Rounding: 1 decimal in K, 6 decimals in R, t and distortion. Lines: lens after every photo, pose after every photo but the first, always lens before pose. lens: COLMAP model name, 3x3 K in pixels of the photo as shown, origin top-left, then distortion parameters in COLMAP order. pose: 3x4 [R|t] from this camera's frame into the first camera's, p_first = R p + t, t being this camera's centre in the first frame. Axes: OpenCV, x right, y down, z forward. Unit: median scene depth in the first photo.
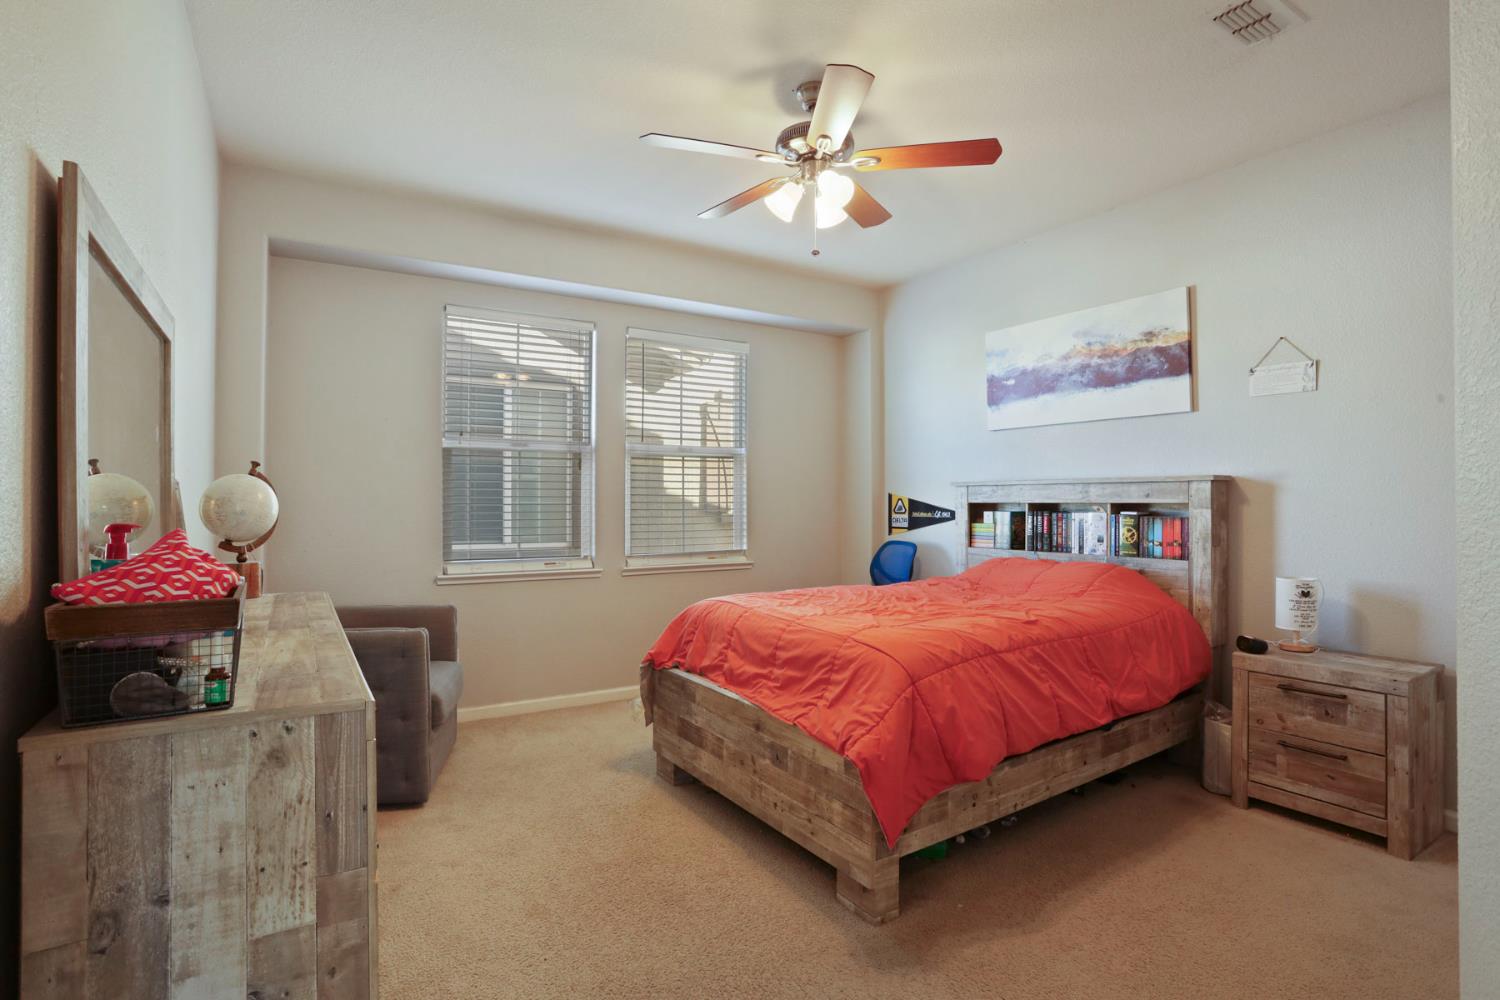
lens RADIAL K [[742.3, 0, 744.4], [0, 742.3, 512.7], [0, 0, 1]] dist [-0.083982, 0.044369]
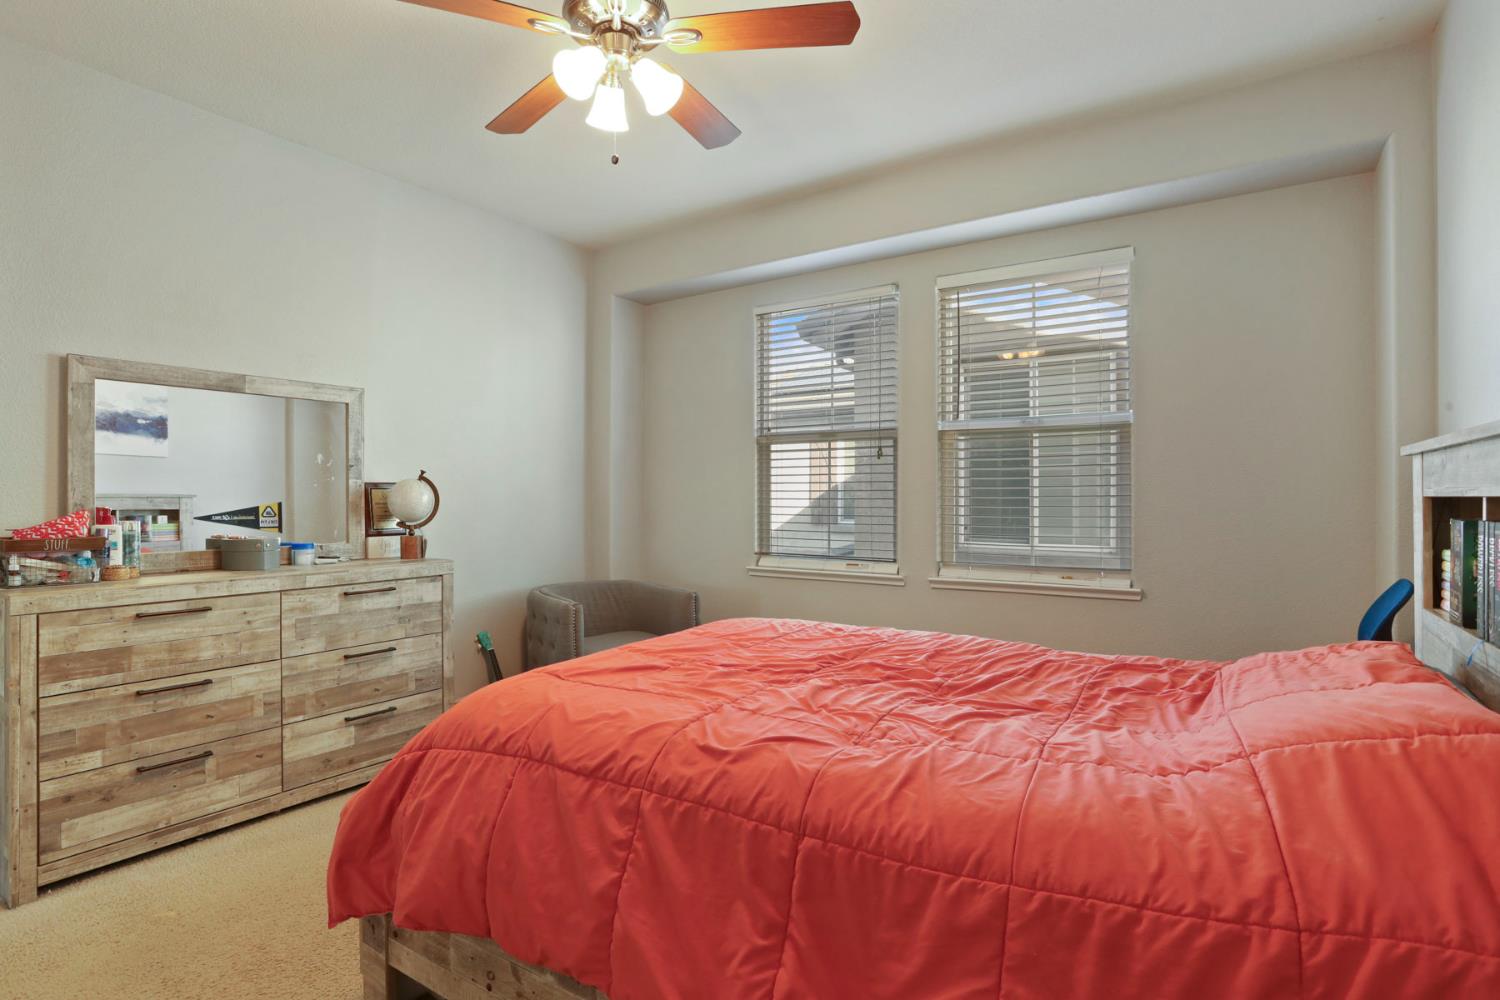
lens RADIAL K [[742.3, 0, 744.4], [0, 742.3, 512.7], [0, 0, 1]] dist [-0.083982, 0.044369]
pose [[0.380379, 0.017979, -0.924656, 0.466128], [-0.011999, 0.999823, 0.014504, -0.005368], [0.924753, 0.005578, 0.380527, 0.470890]]
